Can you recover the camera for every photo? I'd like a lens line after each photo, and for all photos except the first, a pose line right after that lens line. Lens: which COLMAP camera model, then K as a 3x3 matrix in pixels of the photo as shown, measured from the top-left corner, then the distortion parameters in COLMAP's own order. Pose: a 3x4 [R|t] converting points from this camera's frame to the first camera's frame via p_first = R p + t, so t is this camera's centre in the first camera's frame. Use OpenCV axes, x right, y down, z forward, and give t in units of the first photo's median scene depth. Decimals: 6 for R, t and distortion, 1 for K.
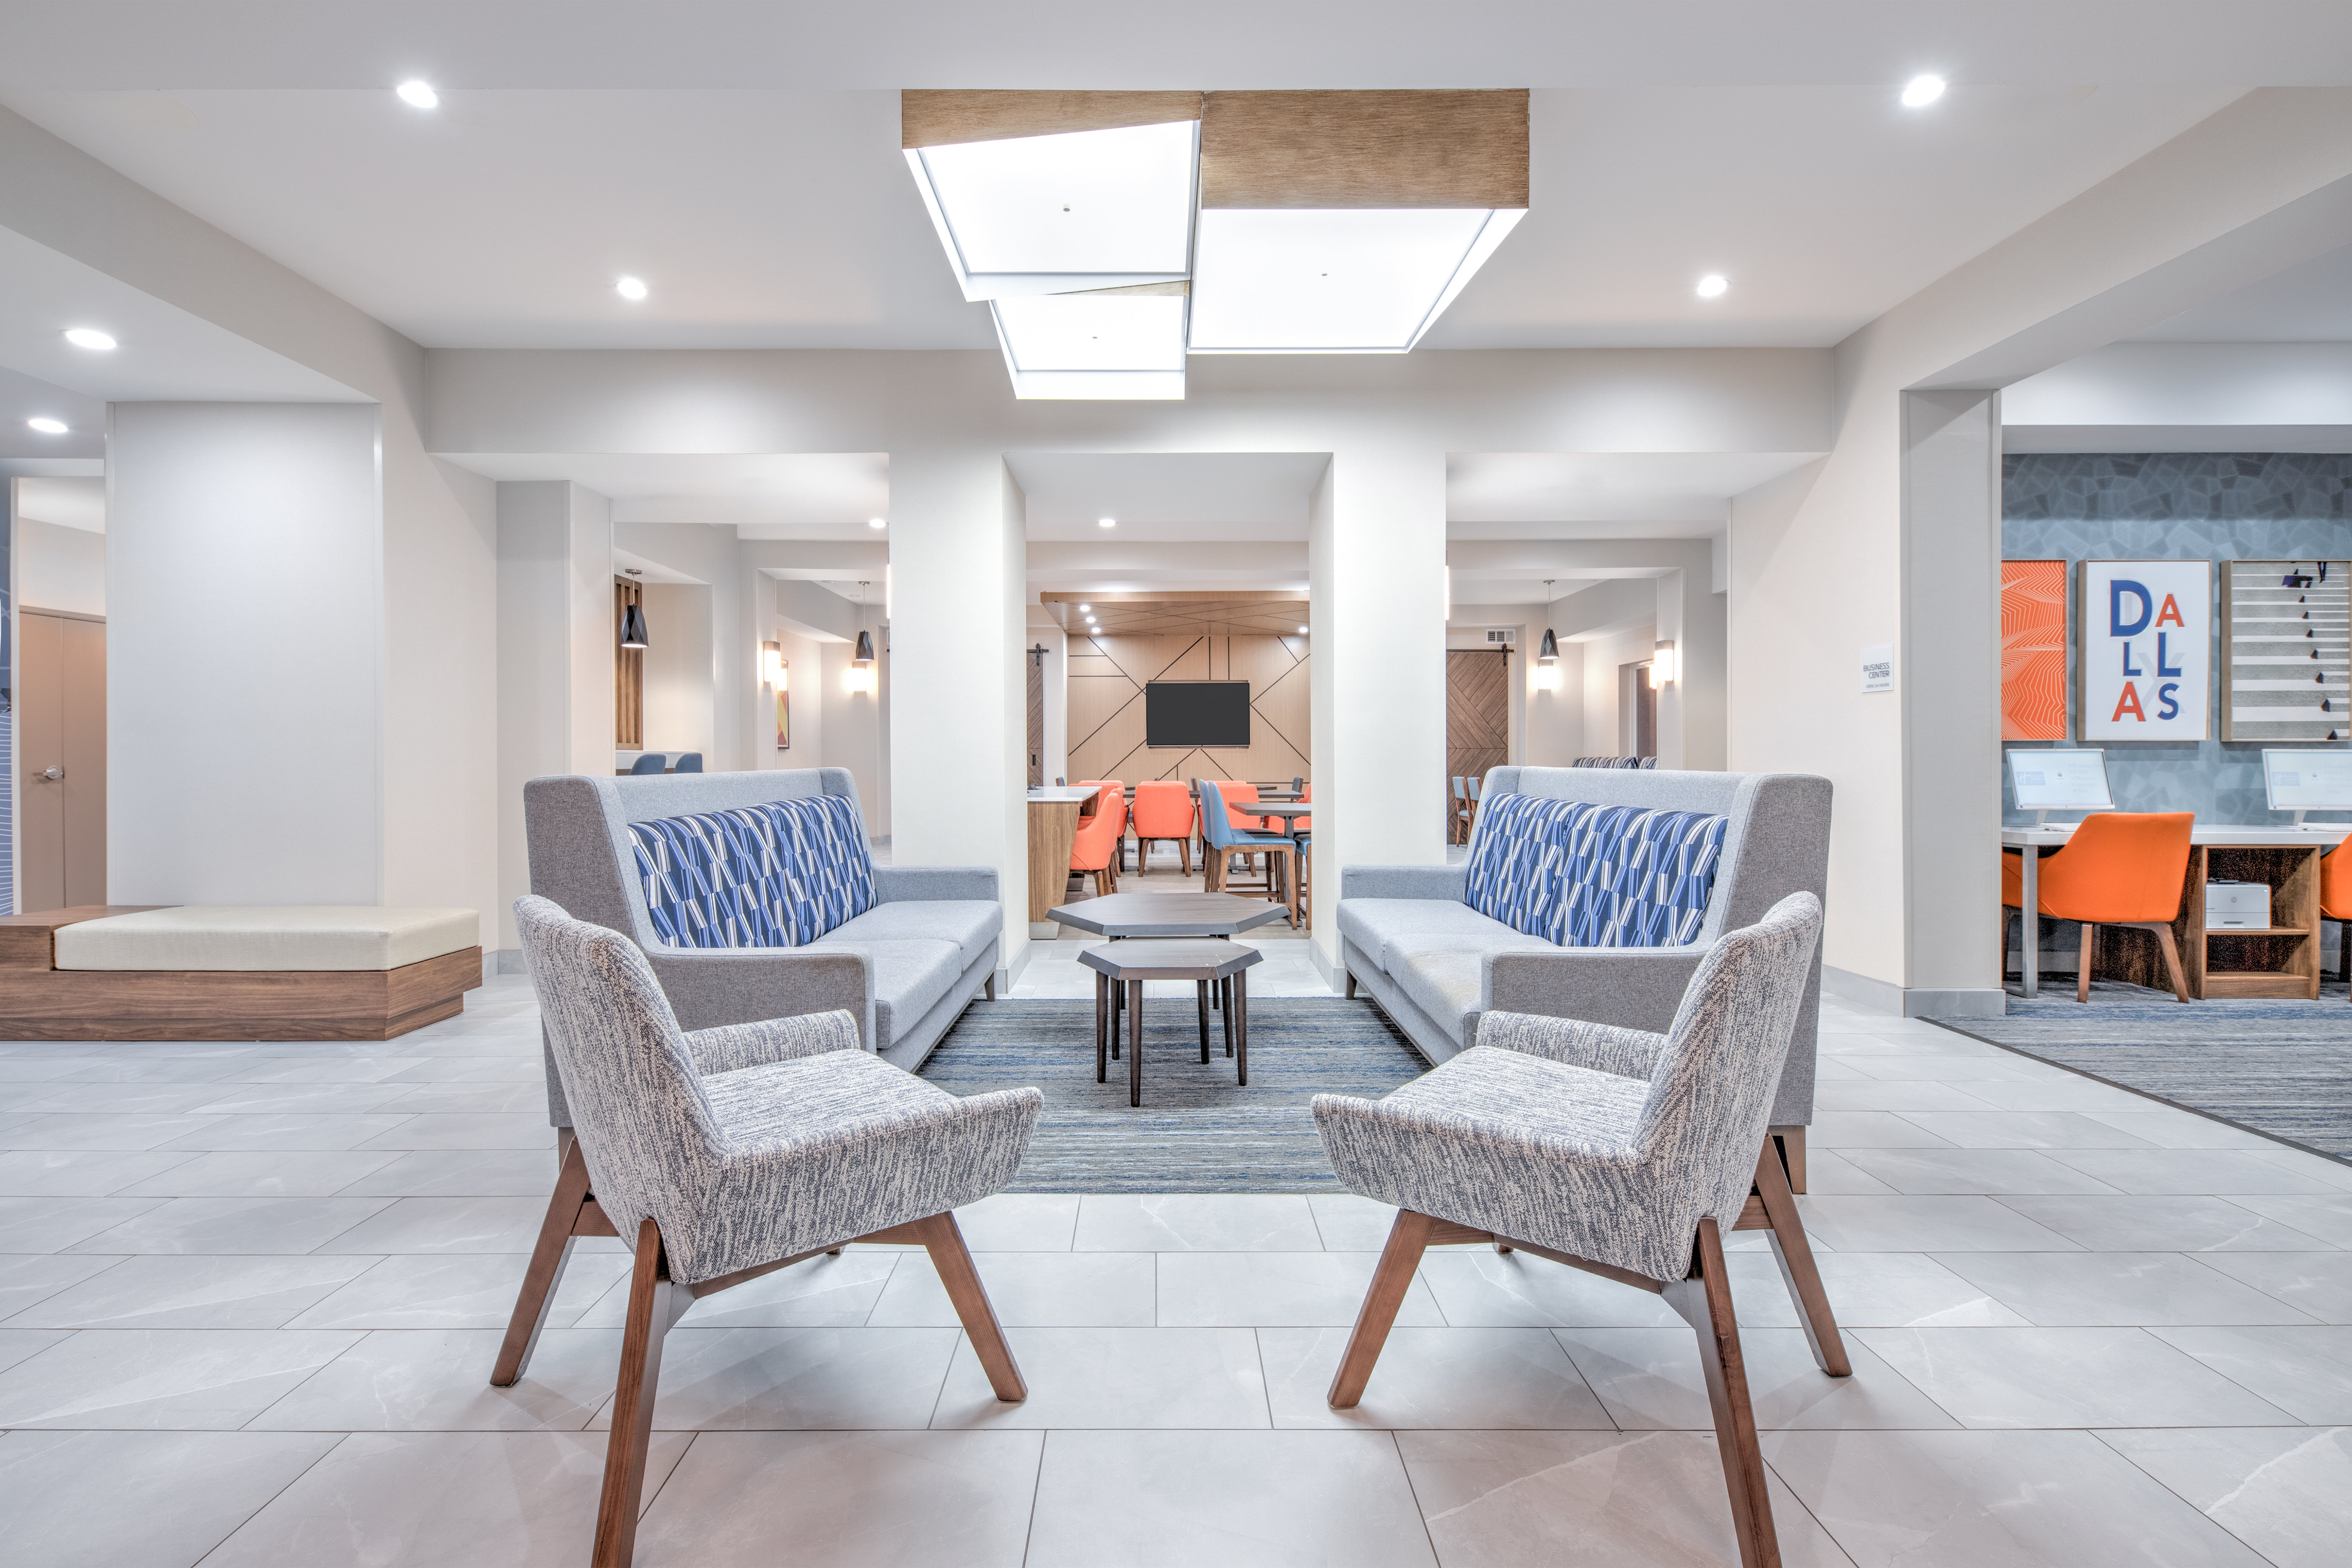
lens RADIAL K [[1056.3, 0, 1177.9], [0, 1056.3, 784.4], [0, 0, 1]] dist [-0.003915, -0.000417]
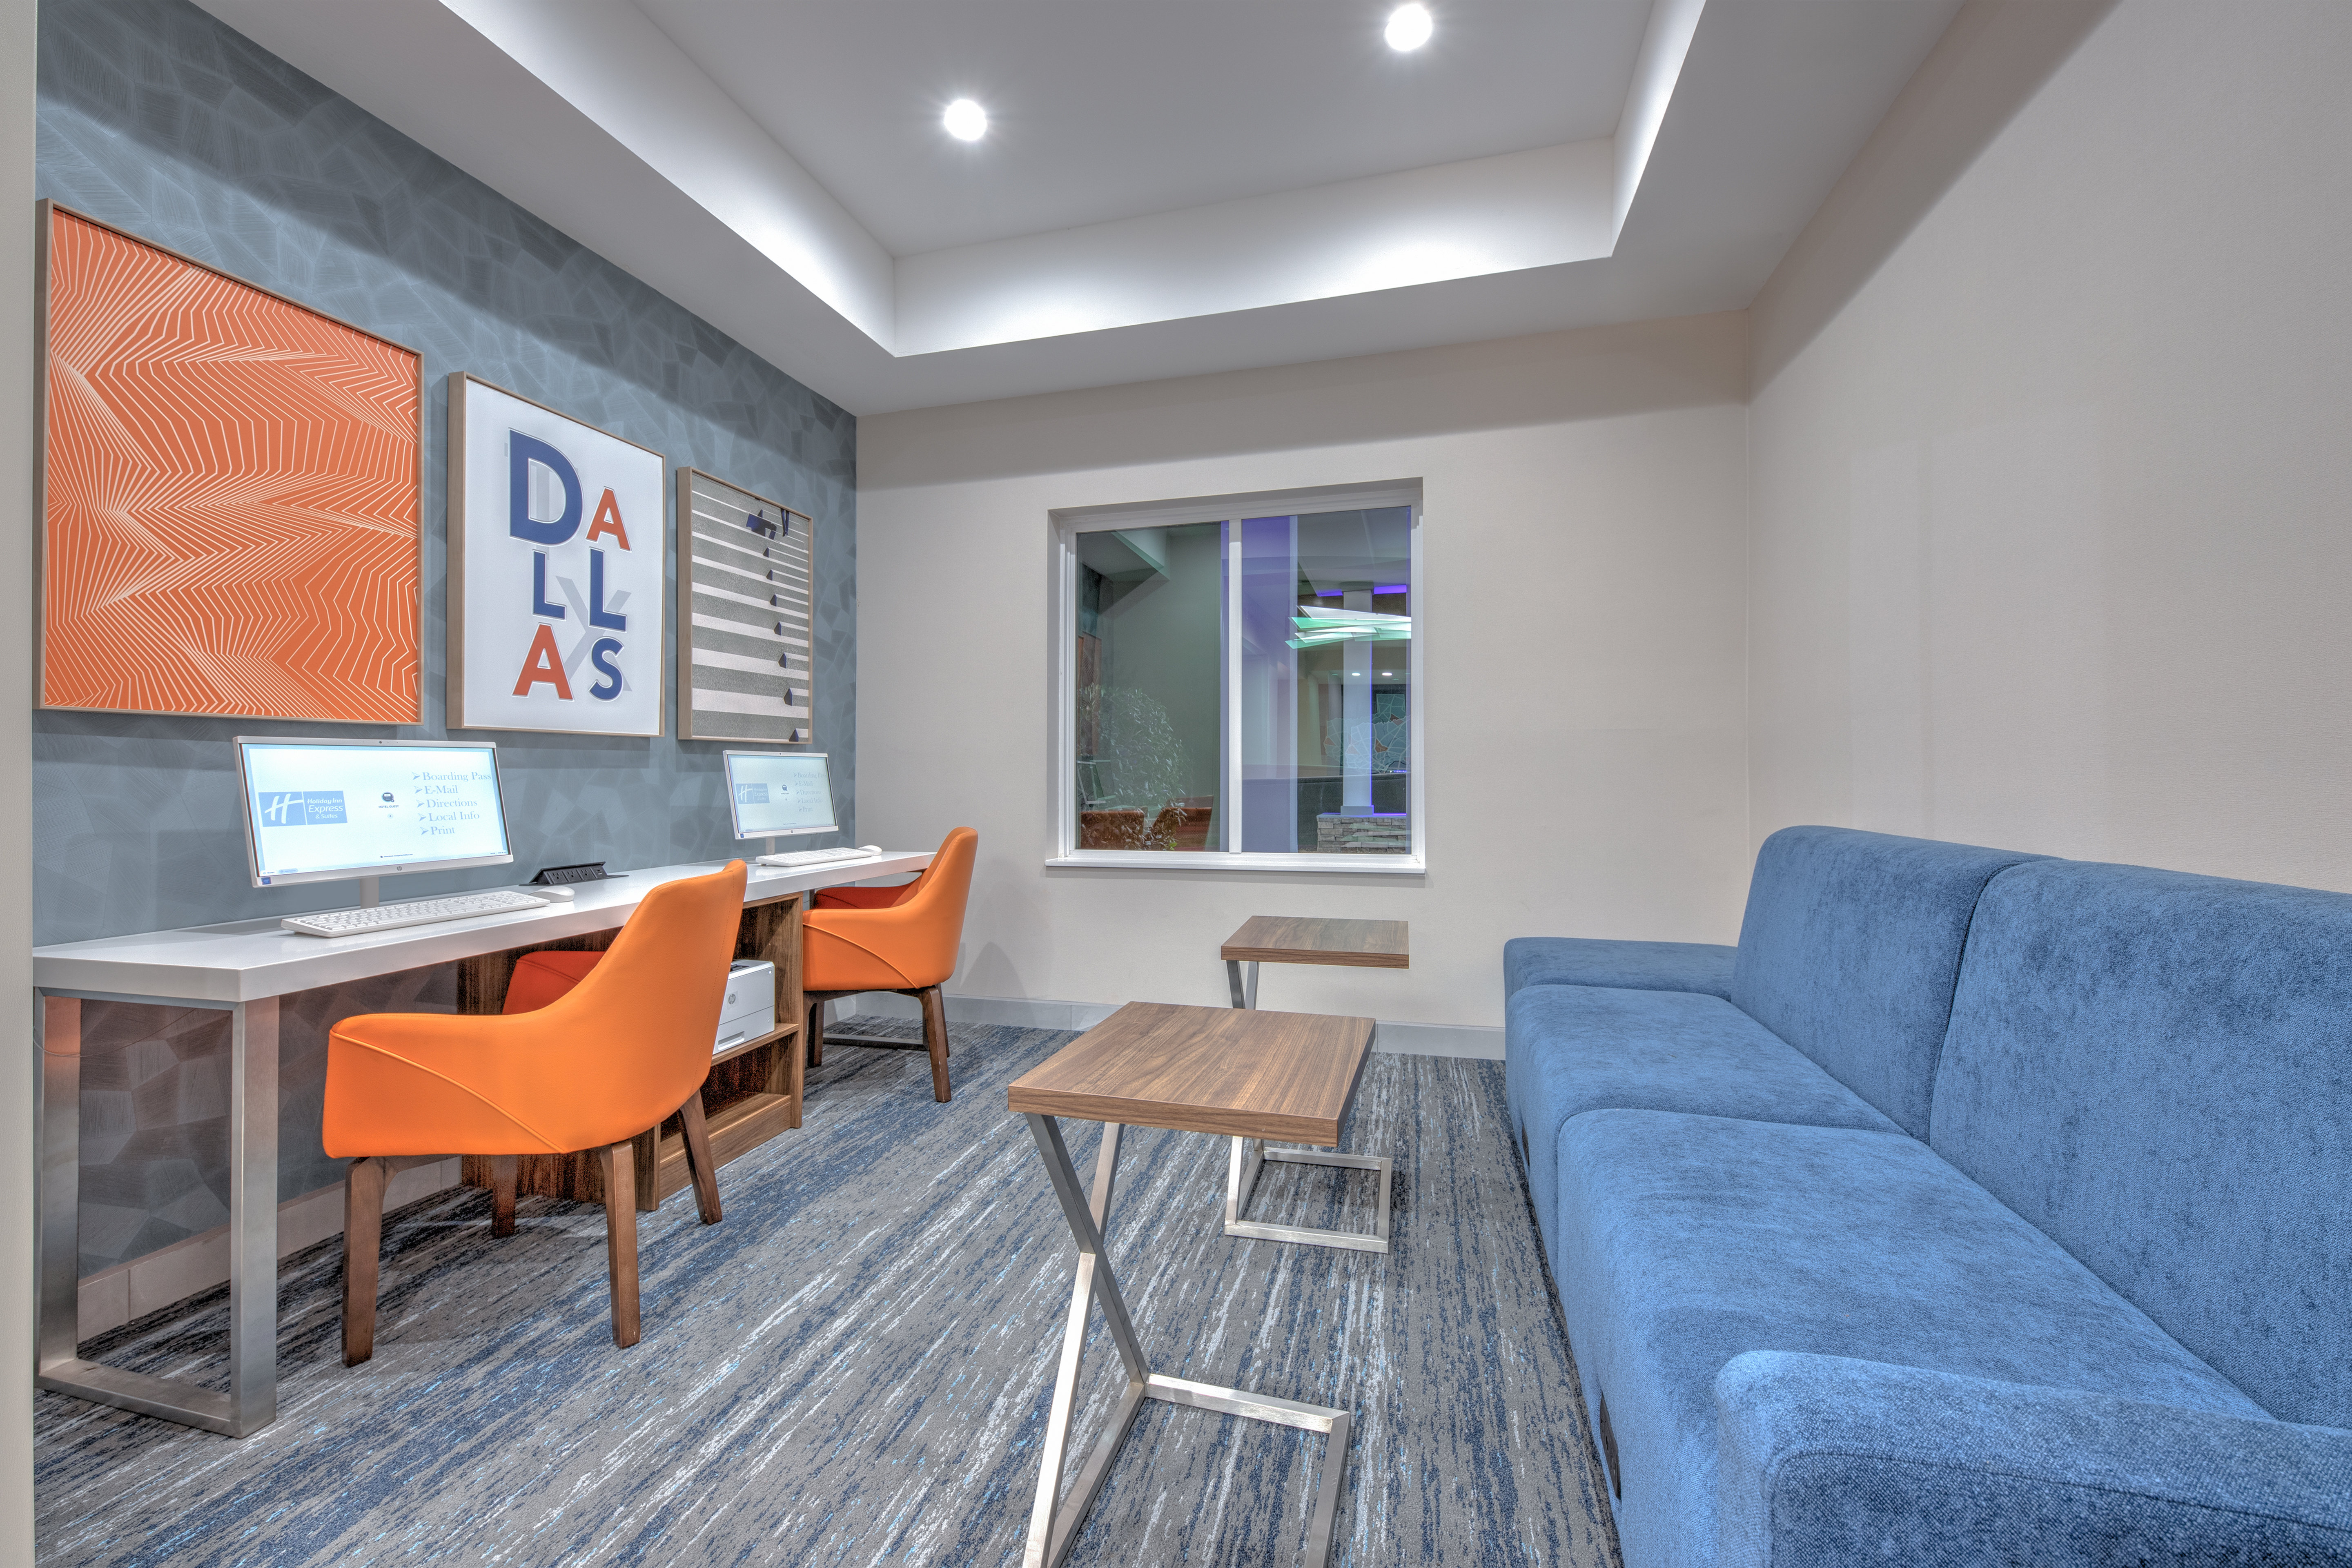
lens RADIAL K [[909.4, 0, 1183.5], [0, 909.4, 771.2], [0, 0, 1]] dist [0.000591, -0.000106]
pose [[0.270369, -0.000046, 0.962757, 0.530924], [0.002242, 0.999997, -0.000582, -0.019472], [-0.962754, 0.002316, 0.270369, 0.543496]]
